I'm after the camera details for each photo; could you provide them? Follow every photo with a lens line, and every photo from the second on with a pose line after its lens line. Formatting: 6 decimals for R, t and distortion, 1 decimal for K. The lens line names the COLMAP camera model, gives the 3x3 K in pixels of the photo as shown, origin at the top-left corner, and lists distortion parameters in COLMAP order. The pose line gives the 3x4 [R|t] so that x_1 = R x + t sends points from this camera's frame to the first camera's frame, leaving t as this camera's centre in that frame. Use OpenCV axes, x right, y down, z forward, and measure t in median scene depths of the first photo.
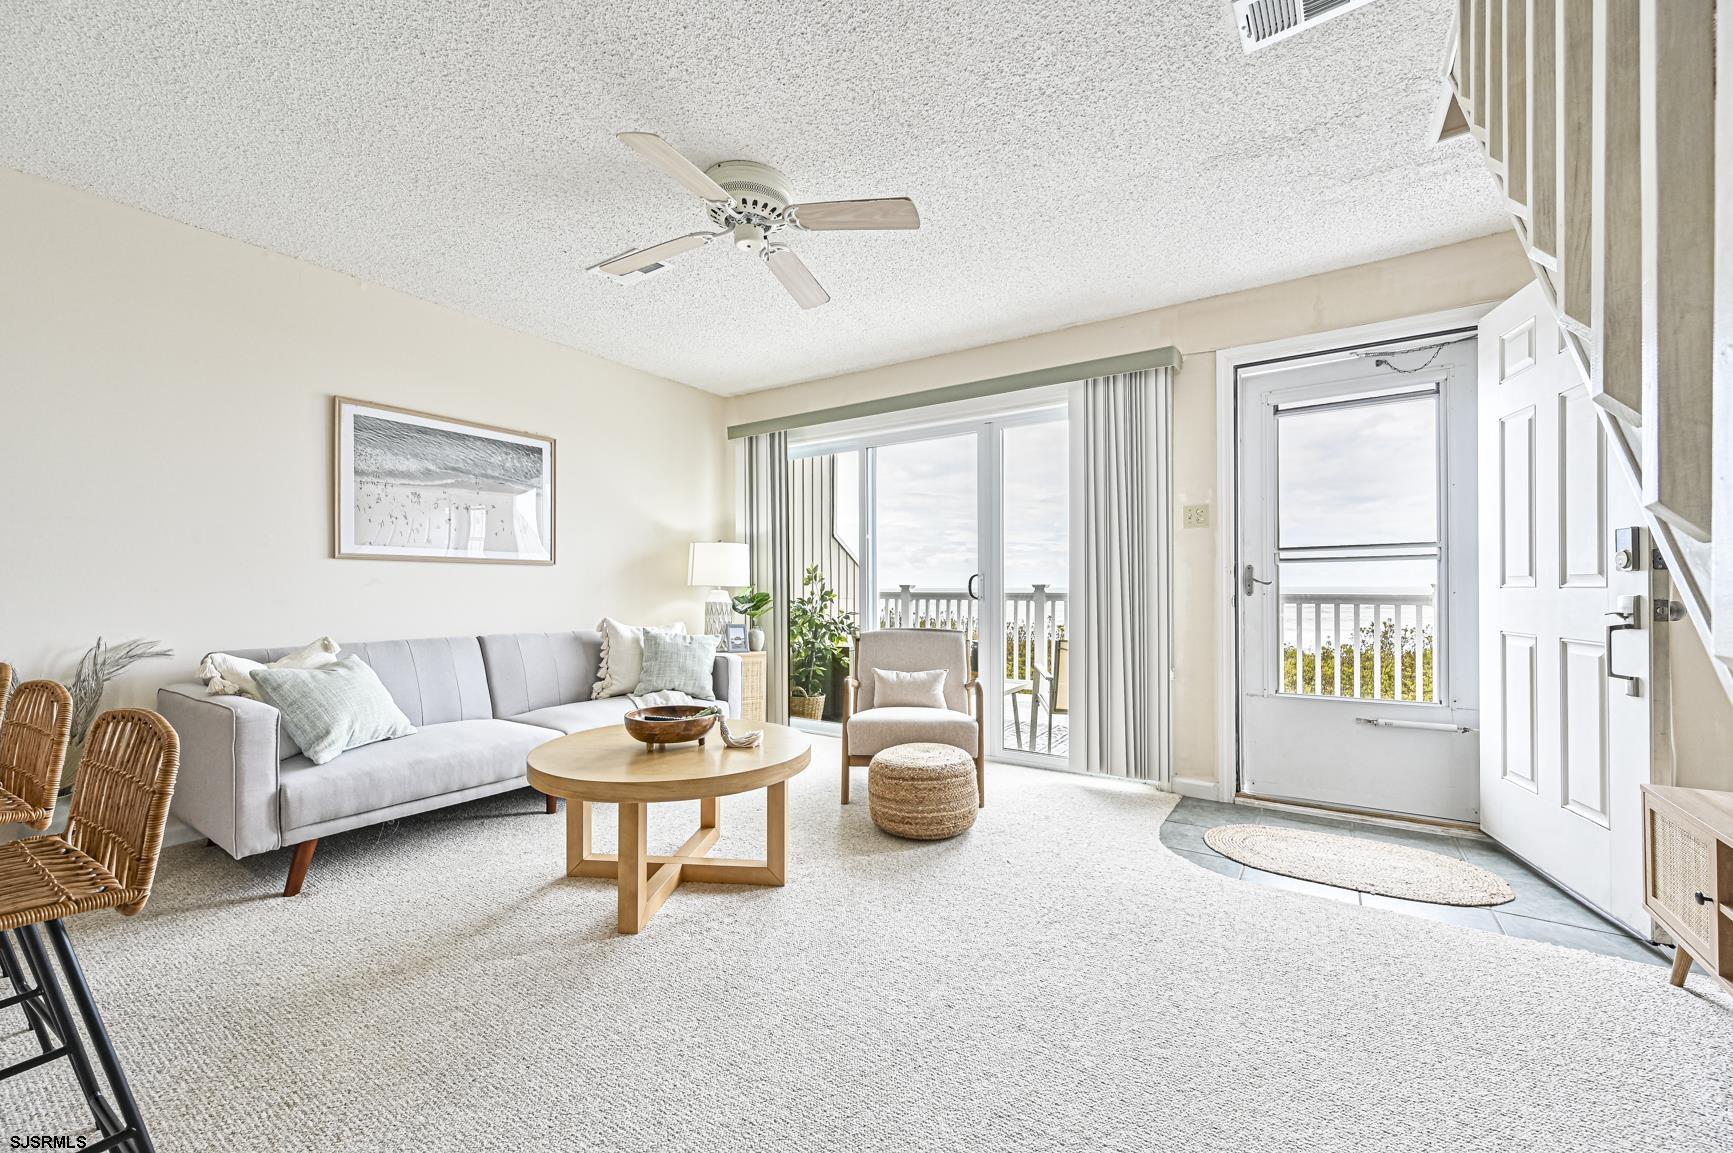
lens RADIAL K [[669.4, 0, 875.9], [0, 669.4, 584.5], [0, 0, 1]] dist [-0.000050, 0.000113]
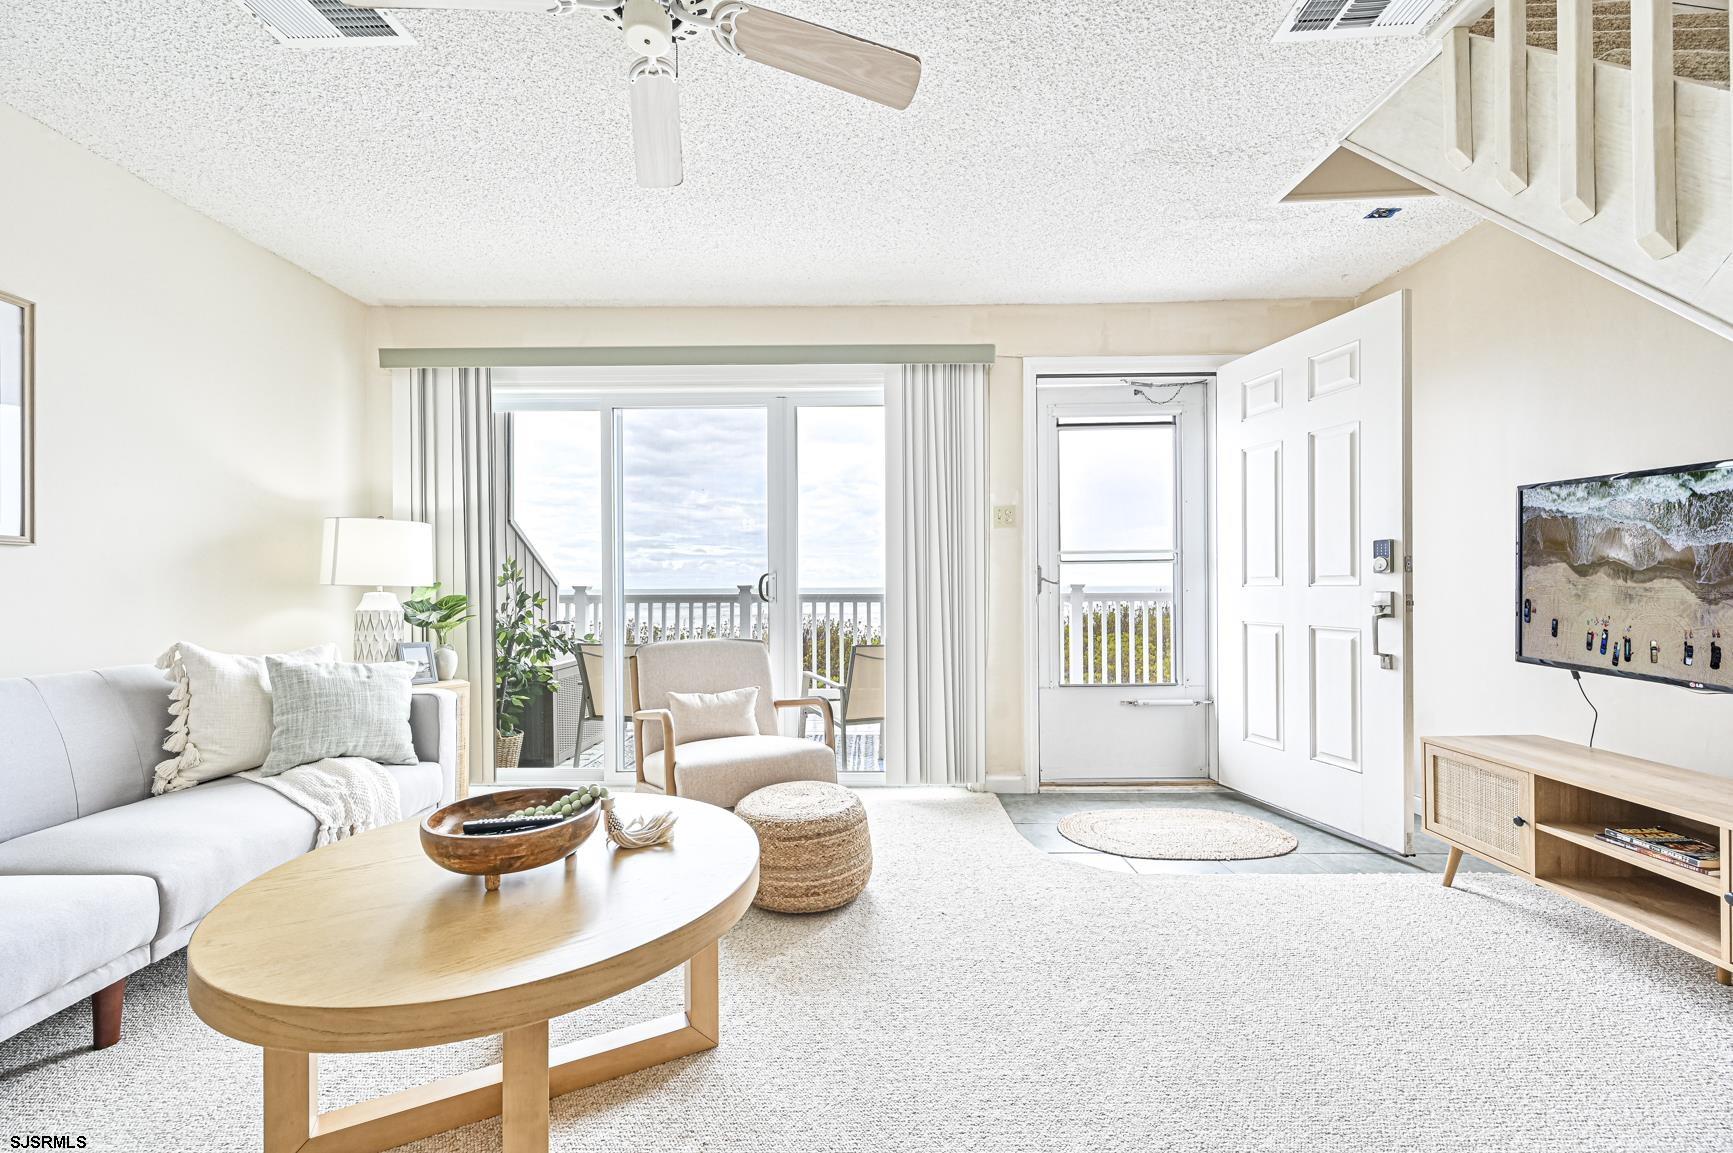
lens RADIAL K [[669.4, 0, 865.7], [0, 669.4, 587.3], [0, 0, 1]] dist [-0.000050, 0.000113]
pose [[0.845606, -0.001251, 0.533806, -0.246939], [0.000137, 0.999998, 0.002127, 0.002766], [-0.533807, -0.001726, 0.845604, 0.255167]]
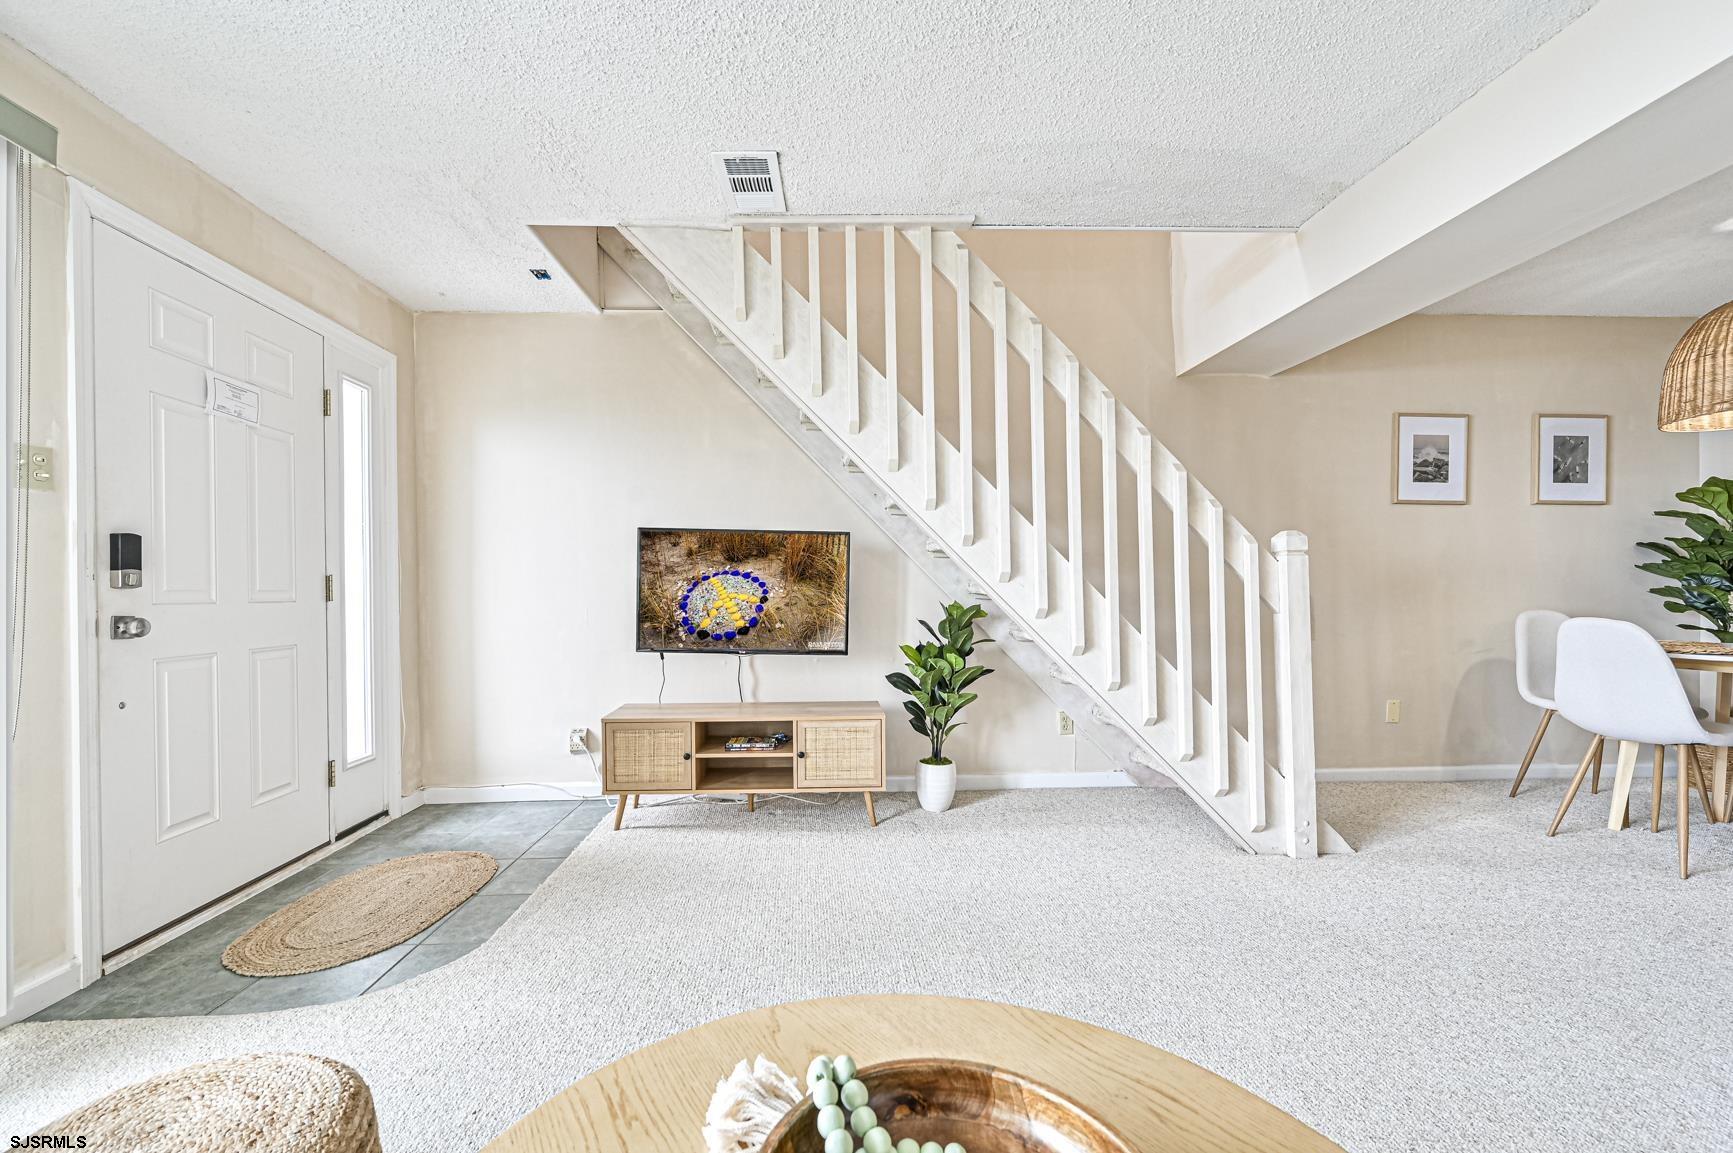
lens RADIAL K [[711.6, 0, 834.4], [0, 711.6, 594.2], [0, 0, 1]] dist [-0.003485, 0.001020]
pose [[-0.556110, 0.009573, 0.831054, -0.324981], [0.011324, 0.999928, -0.003941, 0.004792], [-0.831032, 0.007219, -0.556178, 0.796389]]
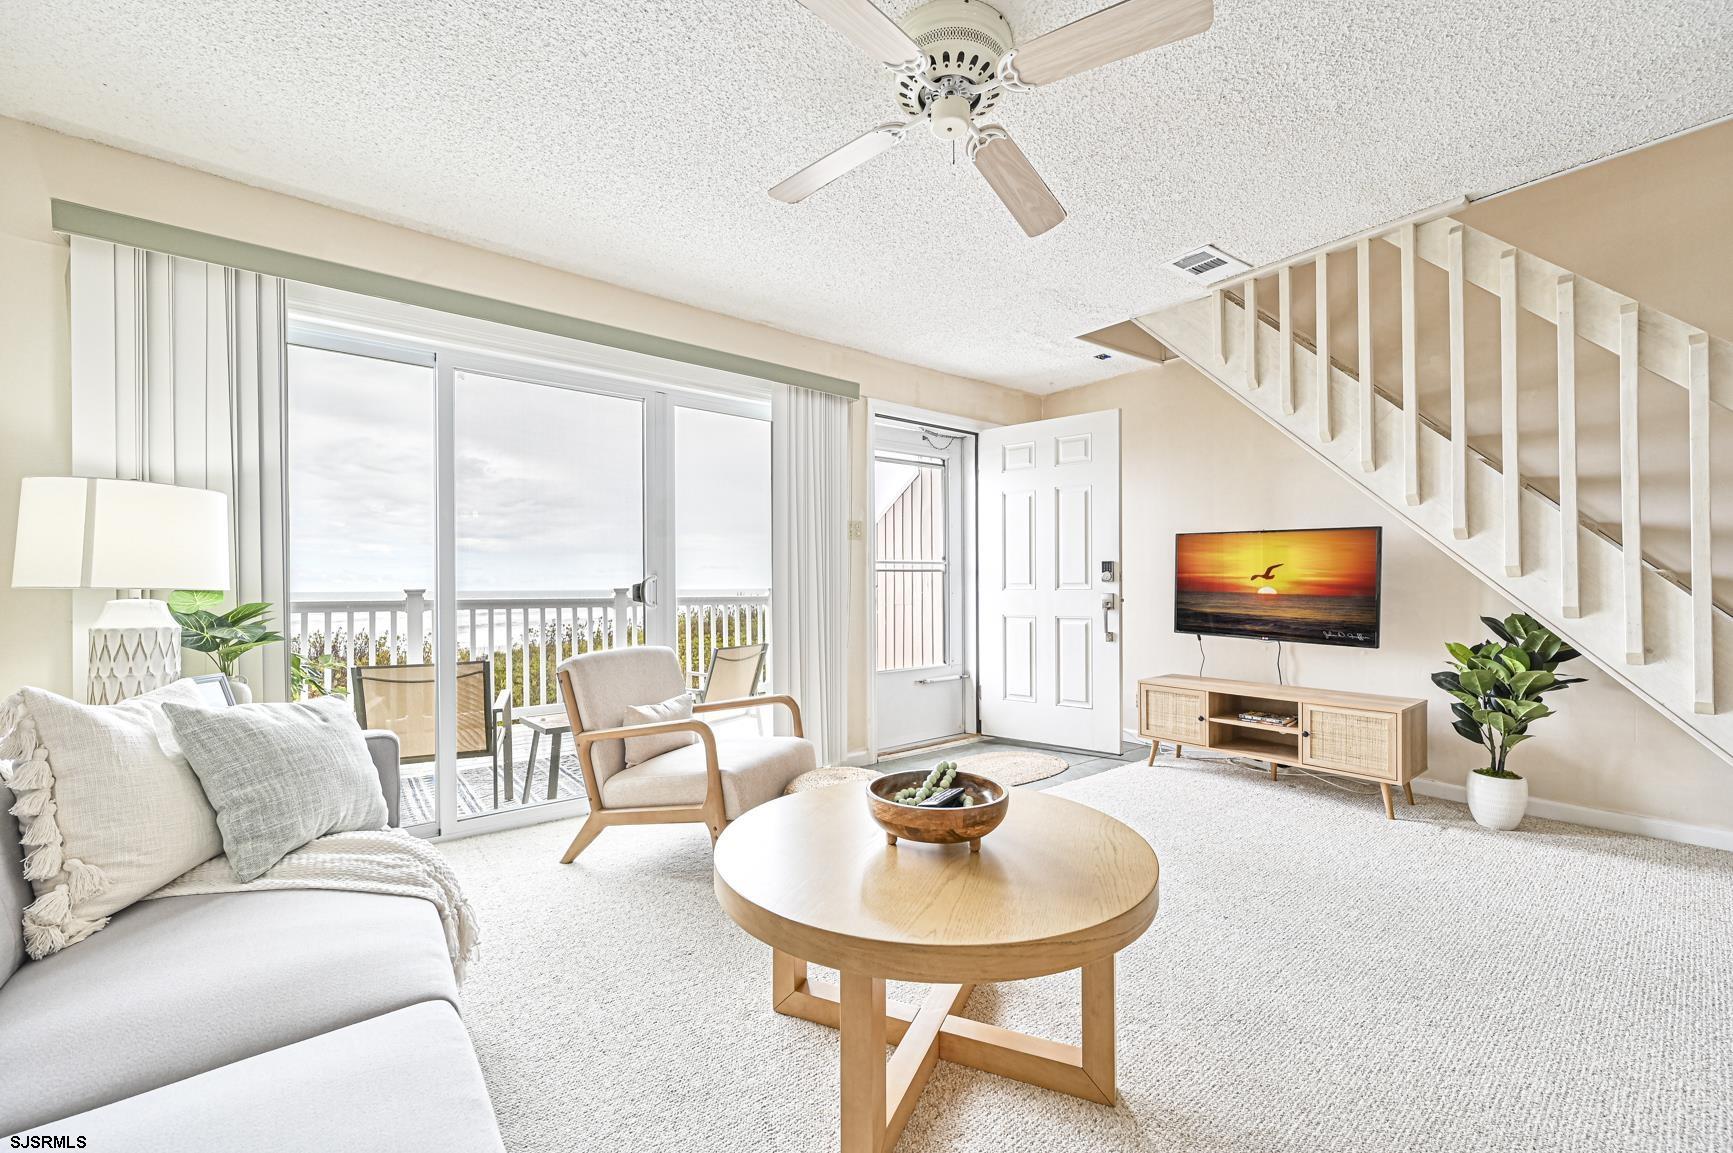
lens RADIAL K [[669.4, 0, 862.3], [0, 669.4, 585.5], [0, 0, 1]] dist [-0.000050, 0.000113]
pose [[0.339048, 0.006483, 0.940747, -0.642893], [0.000430, 0.999975, -0.007046, 0.003840], [-0.940769, 0.002793, 0.339037, 0.591282]]
